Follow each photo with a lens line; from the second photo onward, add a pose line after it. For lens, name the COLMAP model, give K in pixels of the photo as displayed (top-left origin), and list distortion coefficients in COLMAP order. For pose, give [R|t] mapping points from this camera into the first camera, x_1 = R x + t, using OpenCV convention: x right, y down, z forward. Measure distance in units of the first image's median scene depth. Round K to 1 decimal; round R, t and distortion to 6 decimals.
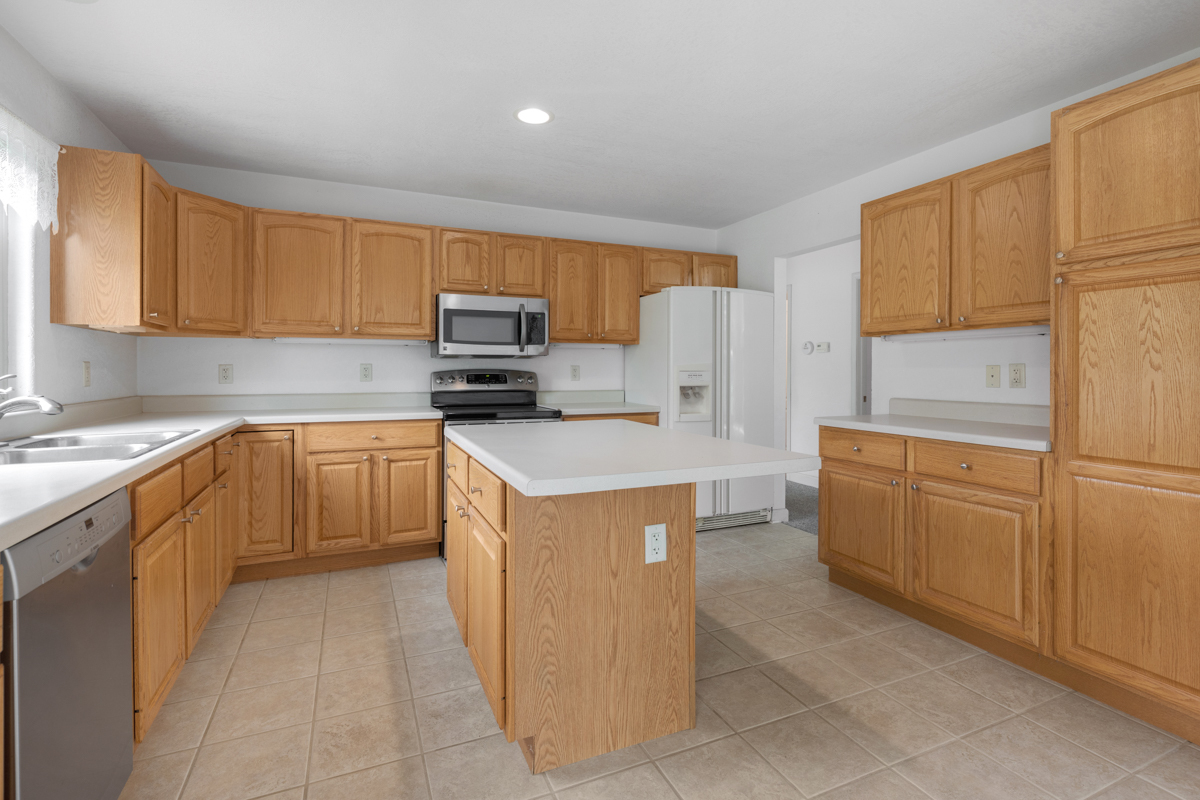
lens RADIAL K [[571.5, 0, 605.2], [0, 571.5, 373.6], [0, 0, 1]] dist [0.000161, -0.000230]
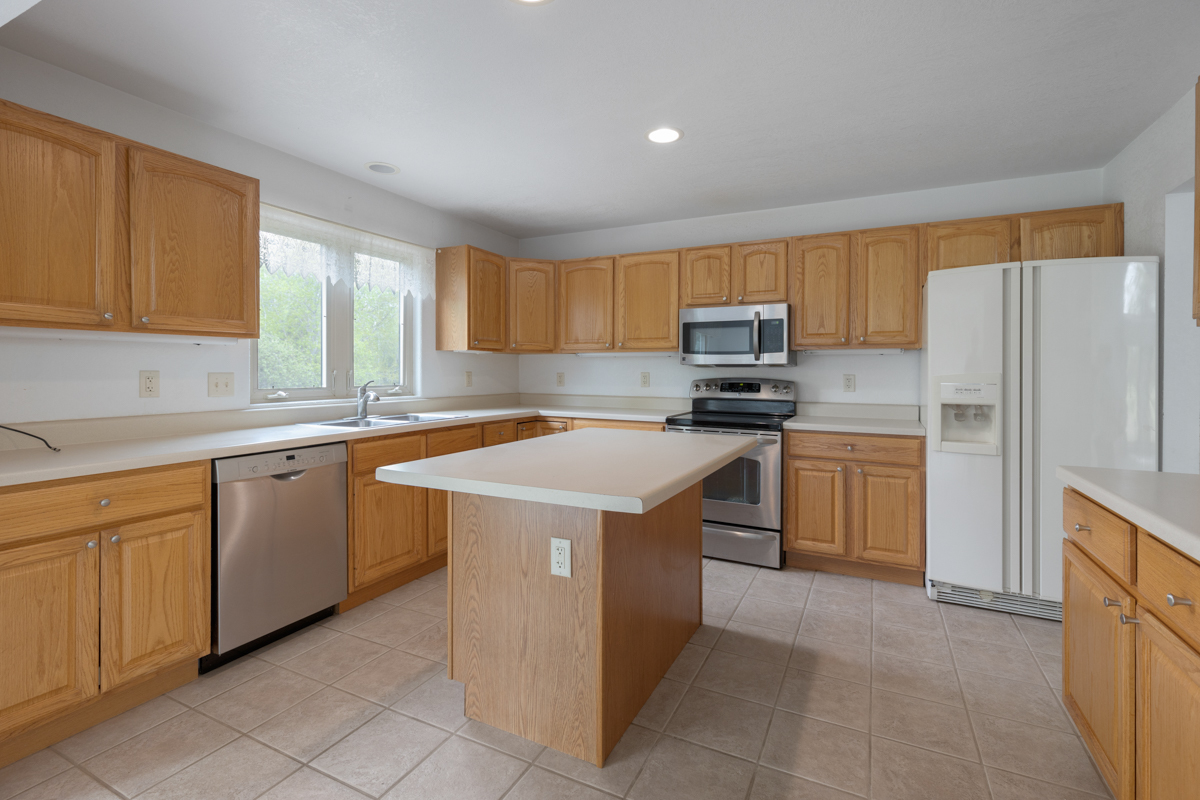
lens RADIAL K [[545.9, 0, 603.5], [0, 545.9, 372.7], [0, 0, 1]] dist [0.001608, 0.000053]
pose [[0.631615, 0.003856, -0.775273, 0.480762], [-0.009602, 0.999950, -0.002849, -0.014389], [0.775223, 0.009244, 0.631620, 0.243784]]
